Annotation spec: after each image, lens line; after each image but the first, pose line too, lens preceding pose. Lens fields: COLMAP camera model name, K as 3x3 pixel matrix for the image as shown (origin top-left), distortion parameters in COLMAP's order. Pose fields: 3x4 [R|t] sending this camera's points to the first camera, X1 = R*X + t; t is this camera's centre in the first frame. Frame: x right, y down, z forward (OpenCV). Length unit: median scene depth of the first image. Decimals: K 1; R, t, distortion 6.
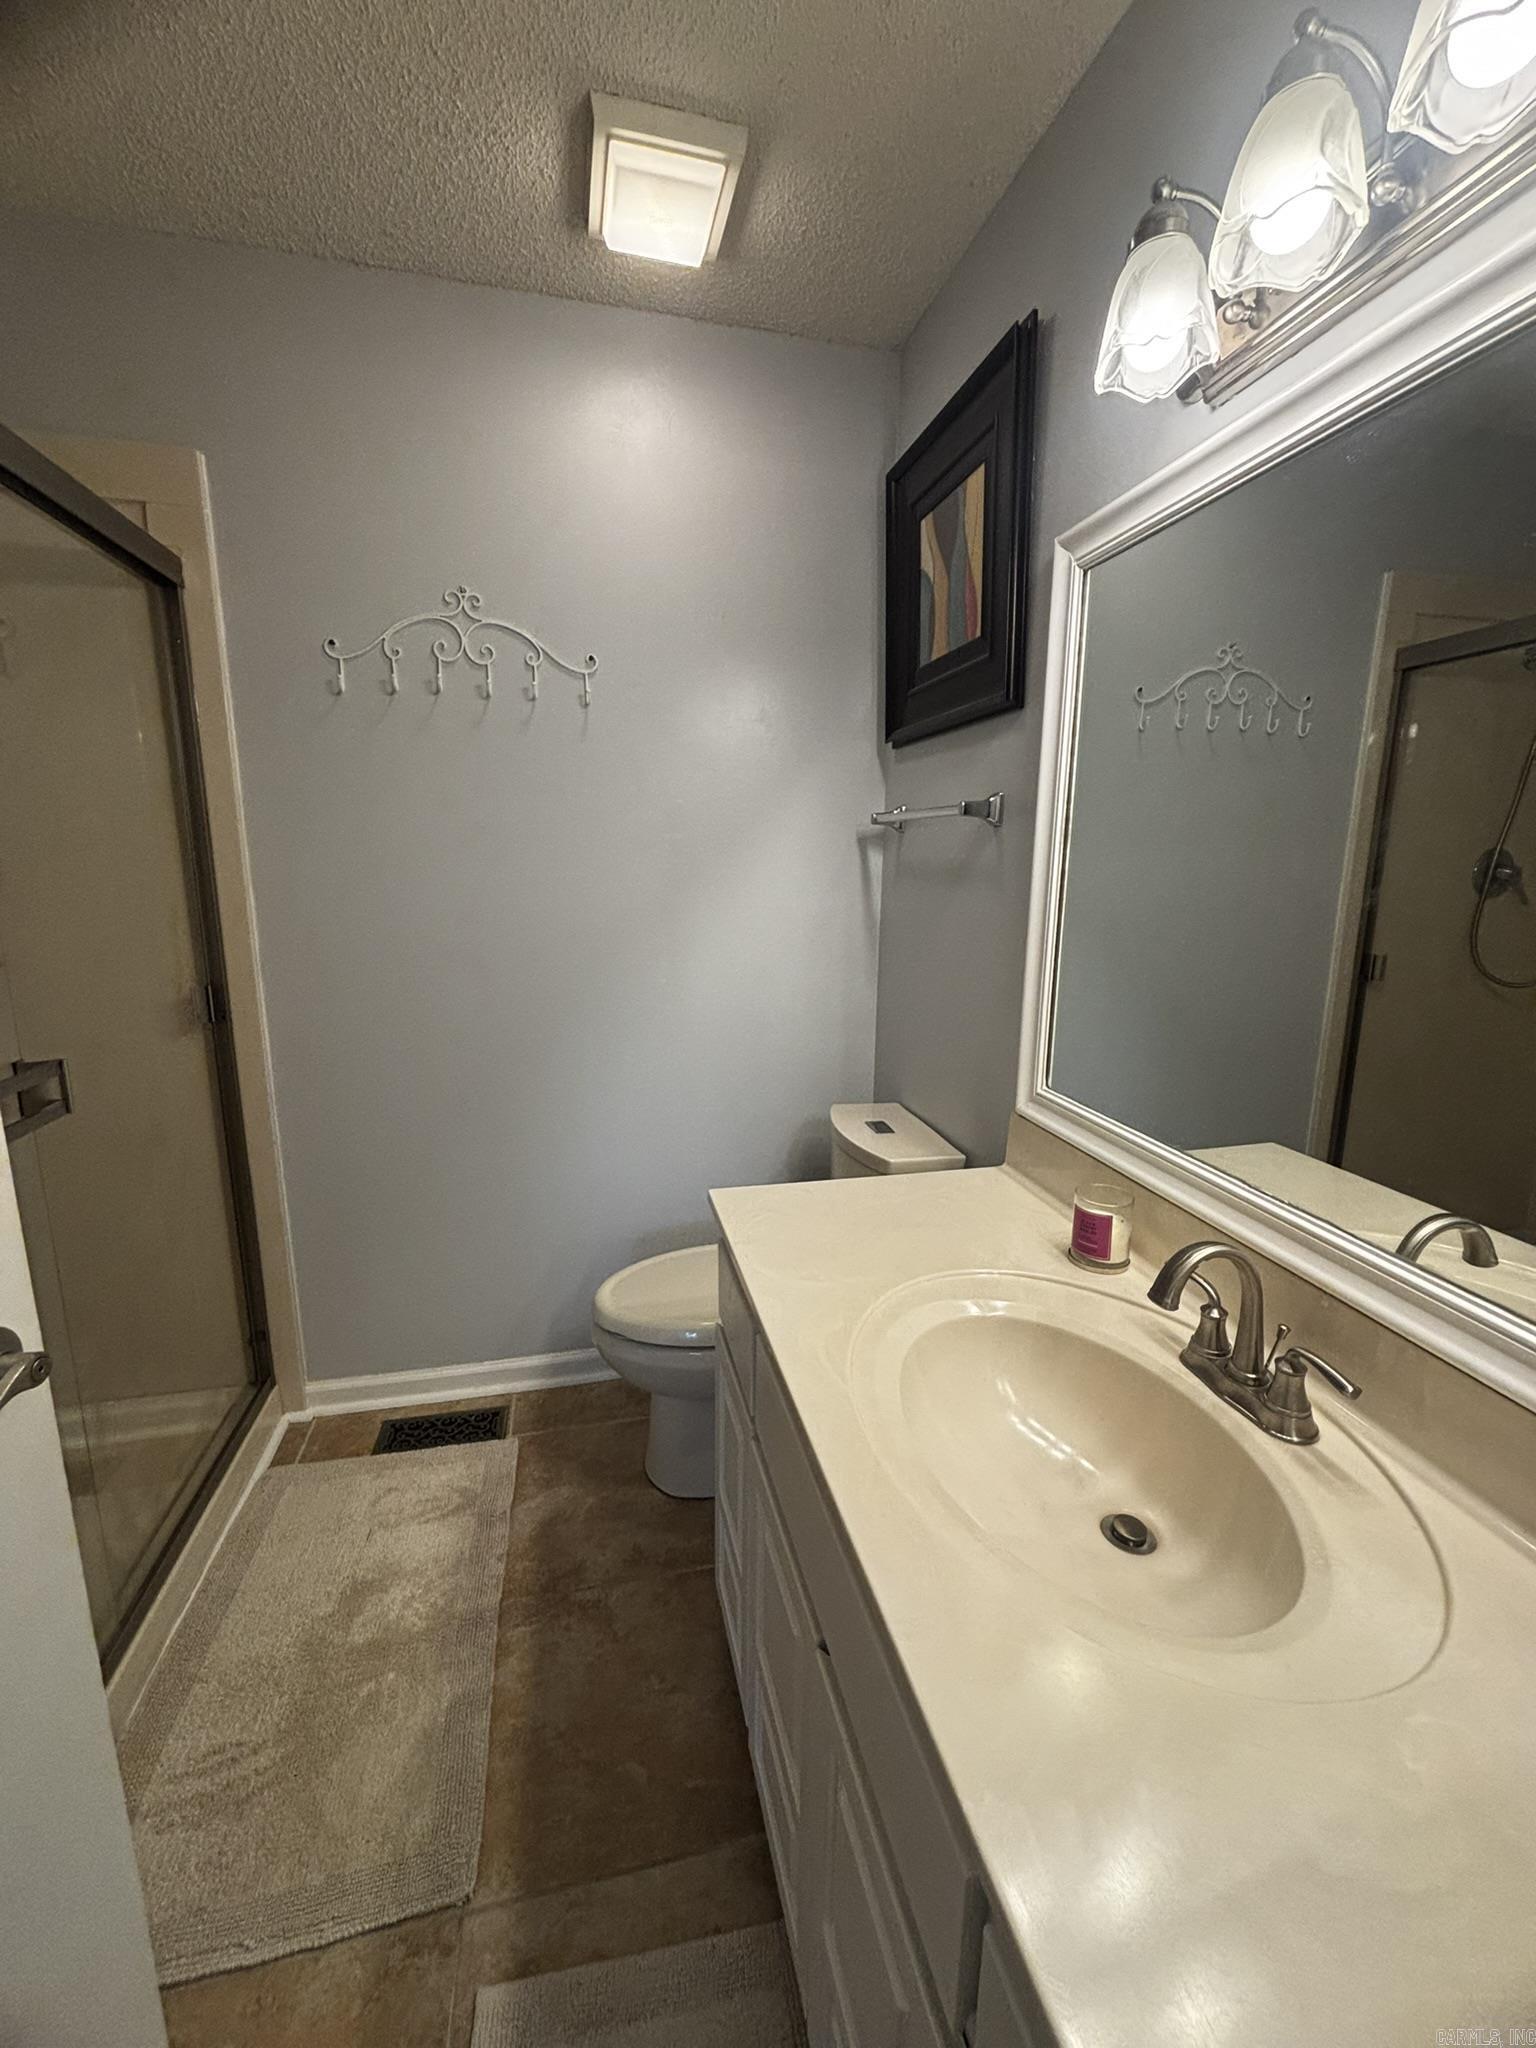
lens RADIAL K [[835.8, 0, 771.2], [0, 835.8, 1023.2], [0, 0, 1]] dist [0.002735, -0.000529]
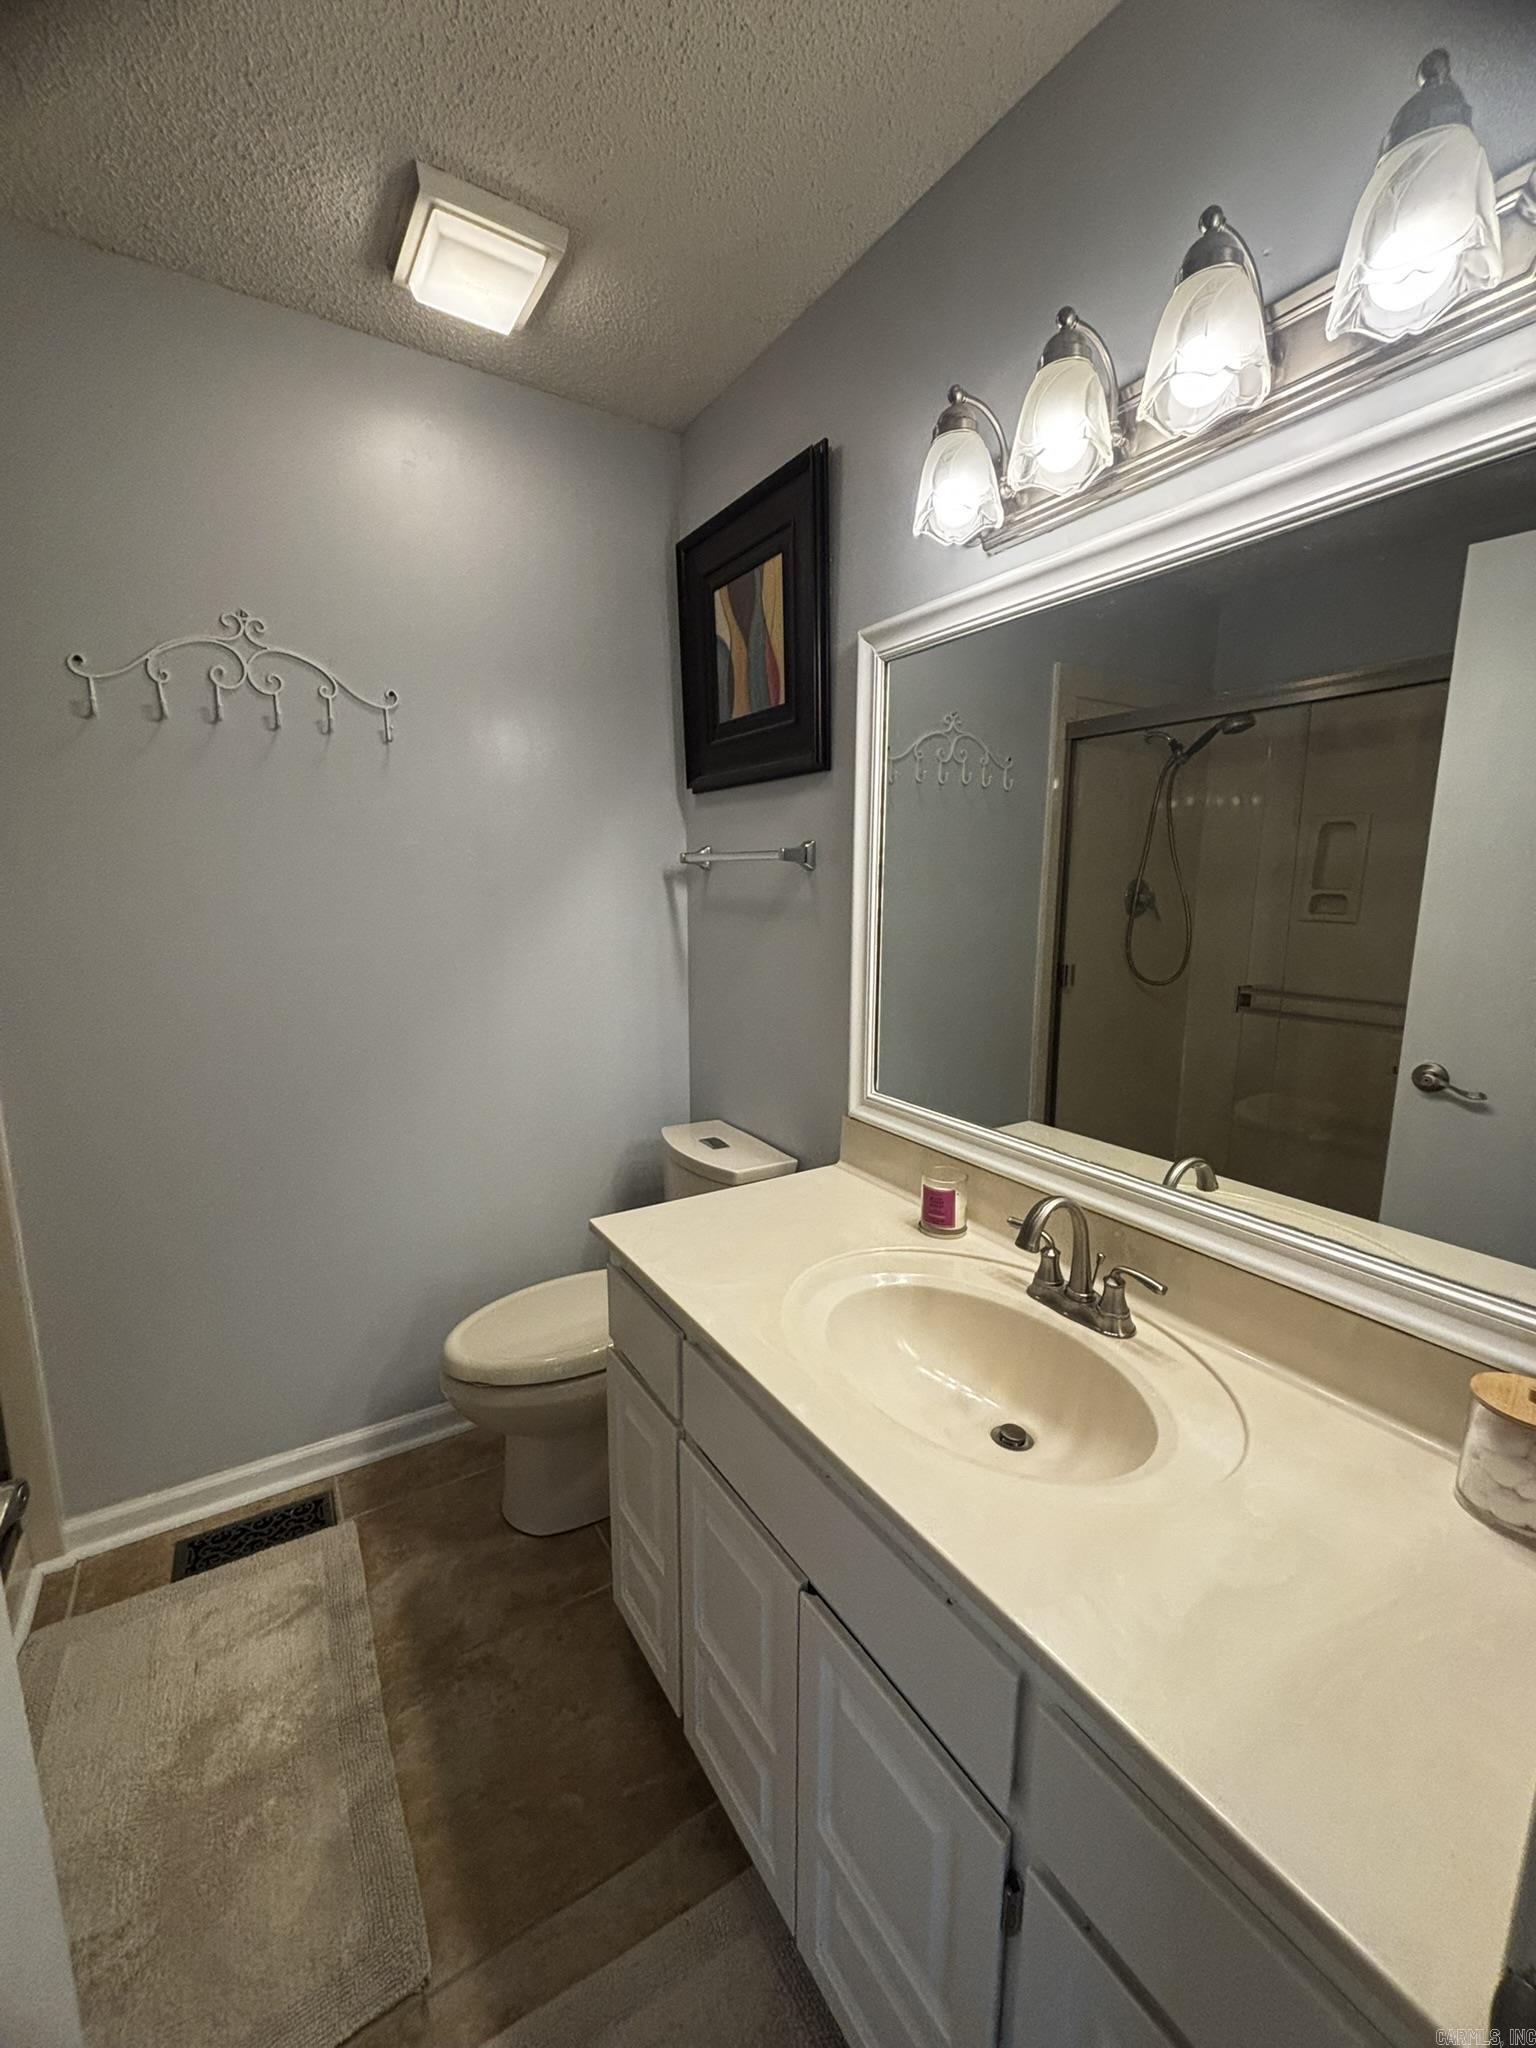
lens RADIAL K [[835.8, 0, 770.6], [0, 835.8, 1023.0], [0, 0, 1]] dist [0.002735, -0.000529]
pose [[0.944358, -0.061762, 0.323068, -0.165945], [0.069678, 0.997485, -0.012984, -0.013750], [-0.321454, 0.034772, 0.946287, -0.058990]]
